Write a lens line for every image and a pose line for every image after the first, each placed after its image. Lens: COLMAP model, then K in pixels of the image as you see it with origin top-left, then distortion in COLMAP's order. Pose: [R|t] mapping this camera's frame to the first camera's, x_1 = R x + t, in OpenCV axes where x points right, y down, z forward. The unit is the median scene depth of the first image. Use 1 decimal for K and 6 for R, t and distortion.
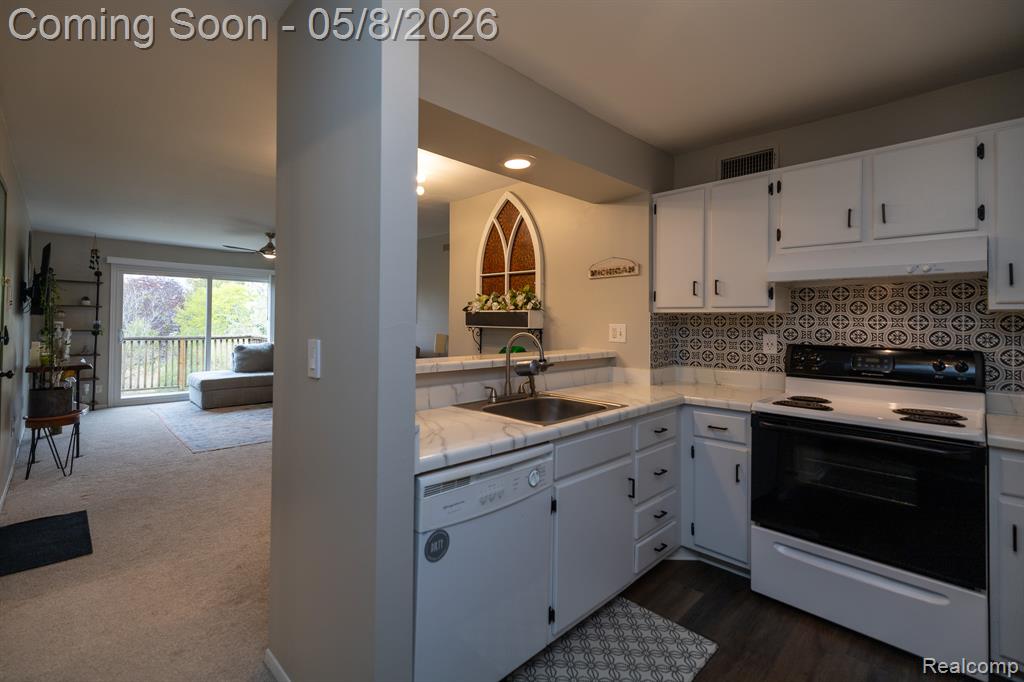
lens RADIAL K [[459.0, 0, 481.4], [0, 459.0, 311.9], [0, 0, 1]] dist [0.001762, 0.000085]
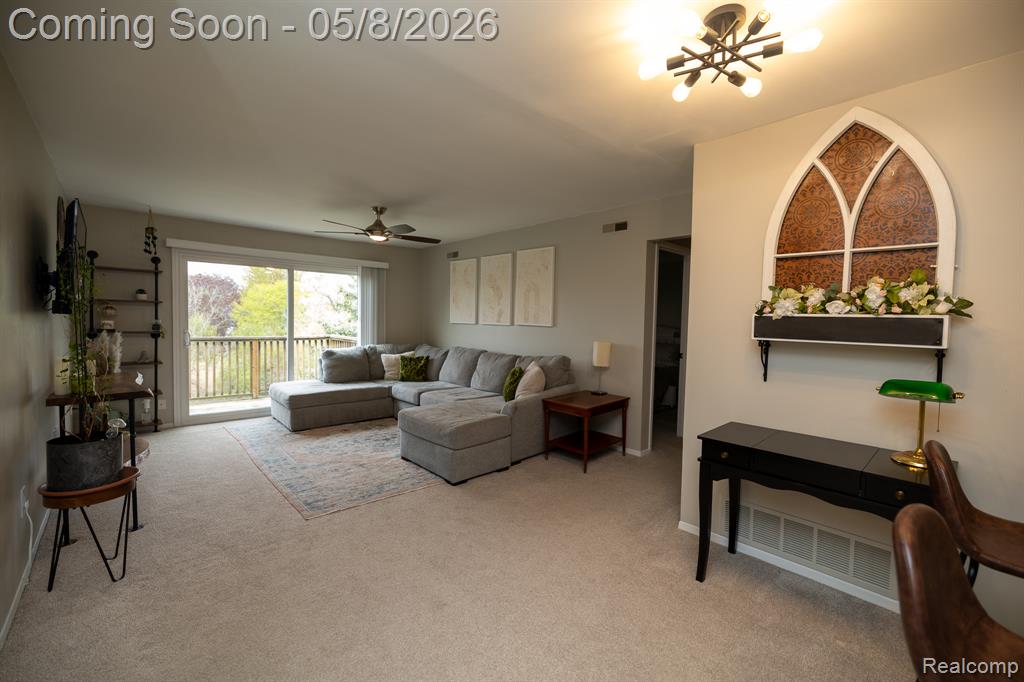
lens RADIAL K [[429.5, 0, 514.3], [0, 429.5, 334.1], [0, 0, 1]] dist [0.001729, 0.000307]
pose [[0.999959, 0.008538, -0.003139, -0.218851], [-0.008349, 0.998403, 0.055871, -0.002898], [0.003611, -0.055843, 0.998433, 0.262384]]
